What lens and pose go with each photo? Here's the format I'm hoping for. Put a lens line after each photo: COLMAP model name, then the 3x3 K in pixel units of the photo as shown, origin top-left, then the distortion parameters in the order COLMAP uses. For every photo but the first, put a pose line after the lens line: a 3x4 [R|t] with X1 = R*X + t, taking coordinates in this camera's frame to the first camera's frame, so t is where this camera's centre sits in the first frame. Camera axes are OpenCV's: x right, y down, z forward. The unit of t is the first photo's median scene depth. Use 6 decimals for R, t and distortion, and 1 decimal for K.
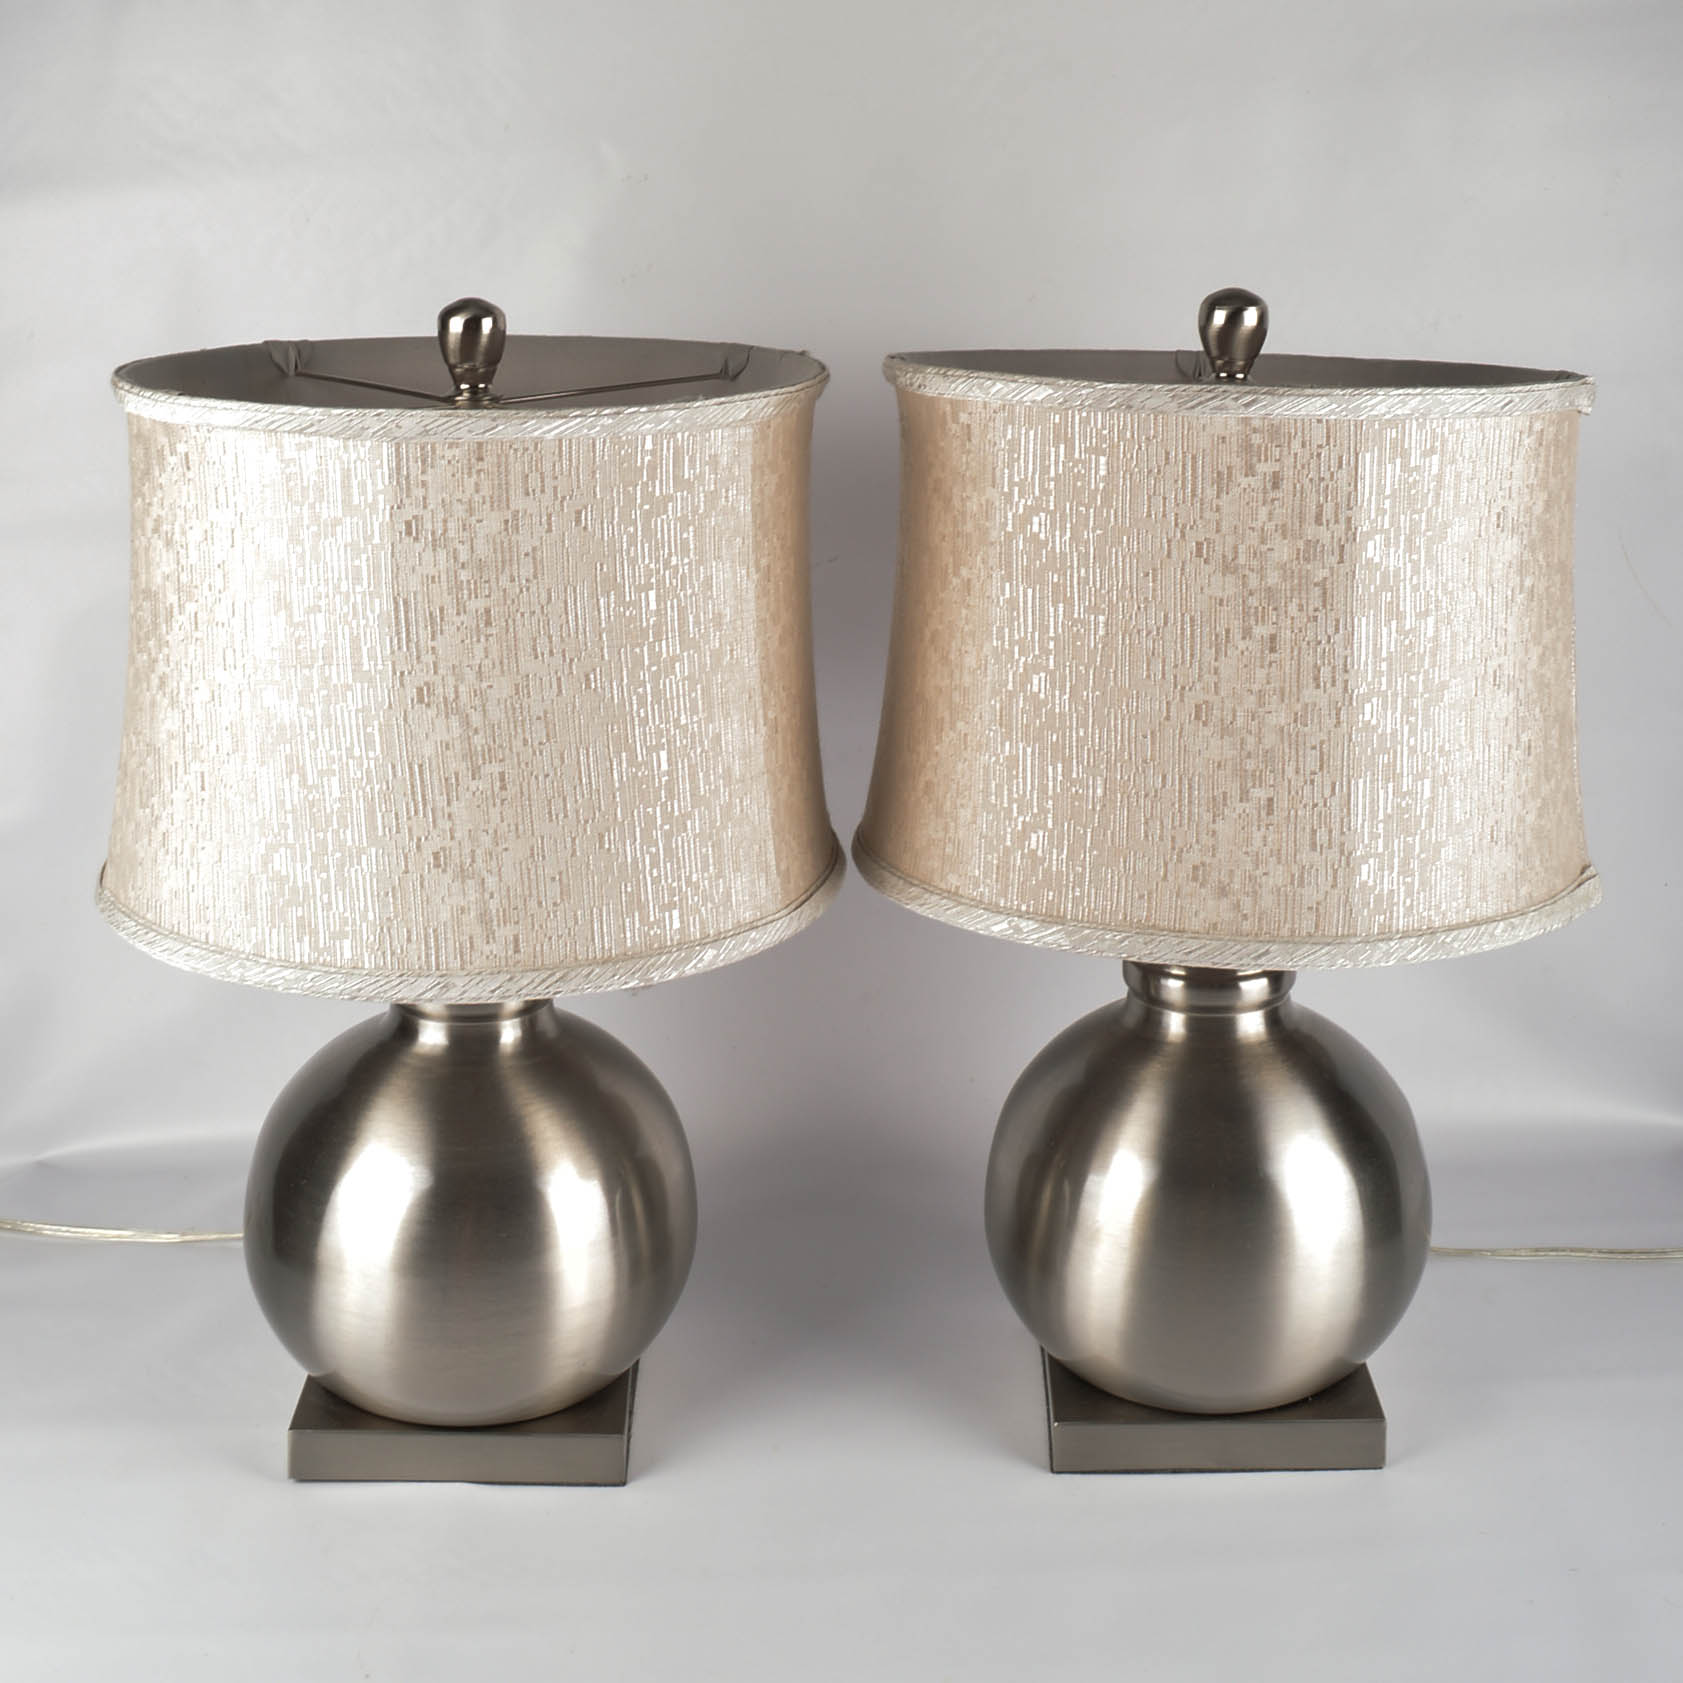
lens RADIAL K [[4140.2, 0, 834.4], [0, 4140.2, 838.1], [0, 0, 1]] dist [-0.157587, 0.000000]
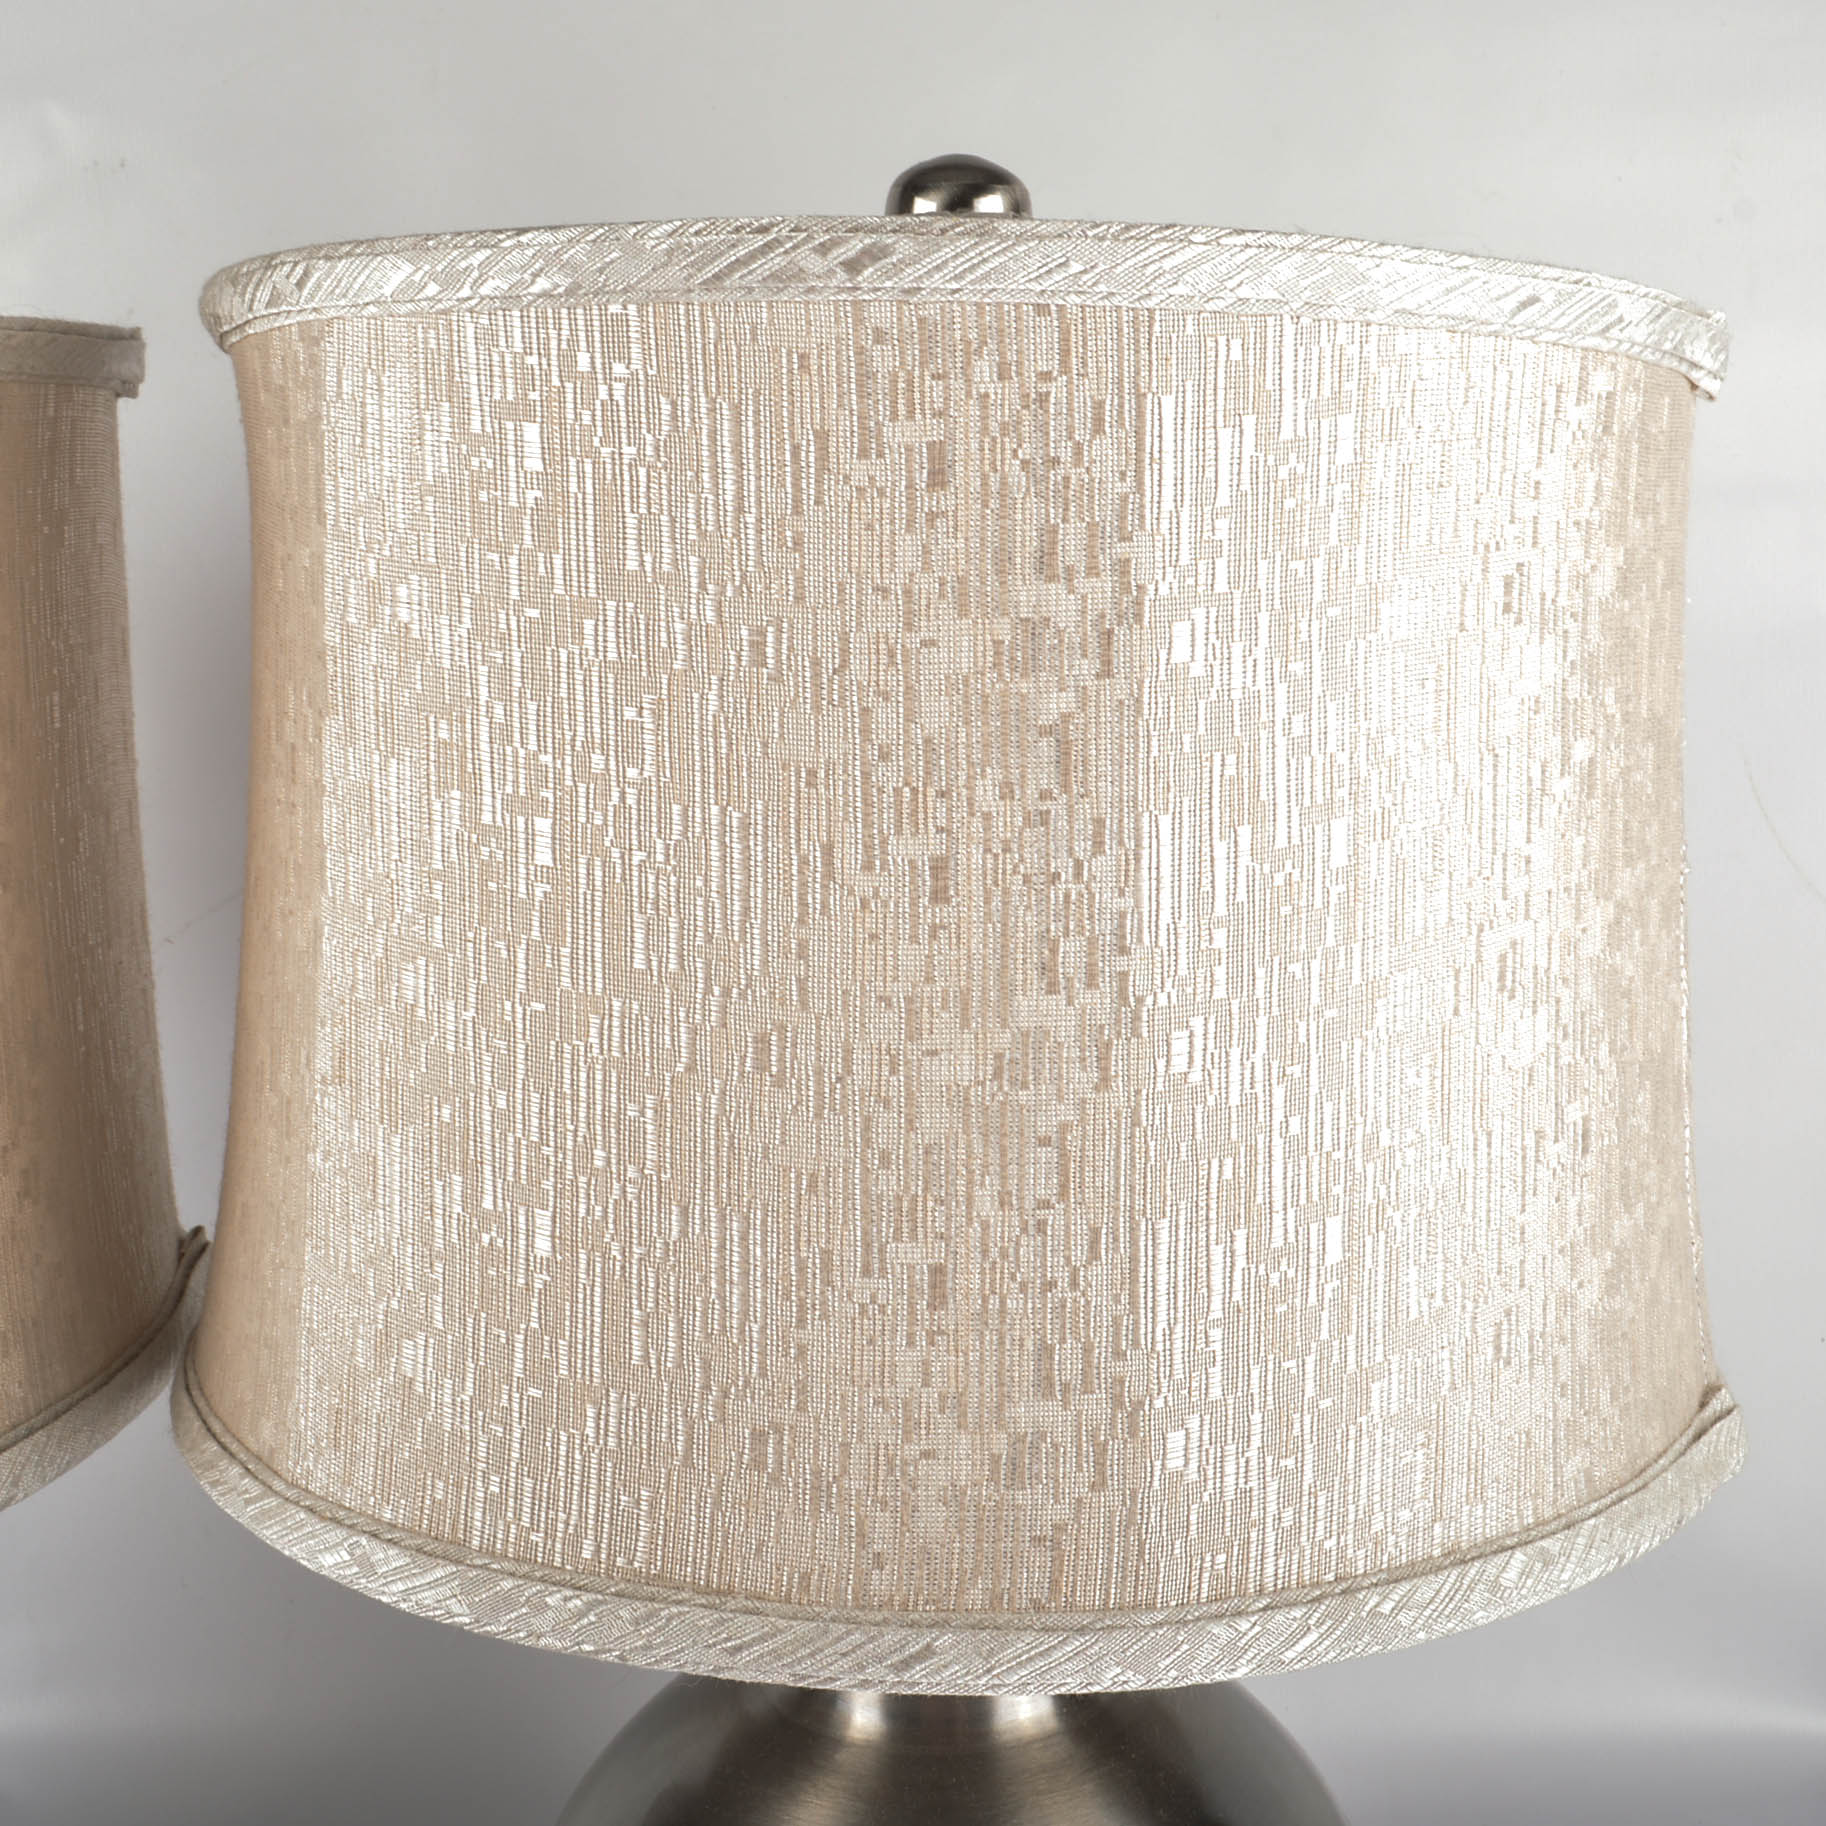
lens RADIAL K [[4492.0, 0, 920.2], [0, 4492.0, 914.8], [0, 0, 1]] dist [-0.157587, 0.000000]
pose [[0.999872, 0.003612, 0.015595, 0.096210], [-0.002643, 0.998090, -0.061722, -0.016750], [-0.015788, 0.061673, 0.997972, 0.558922]]
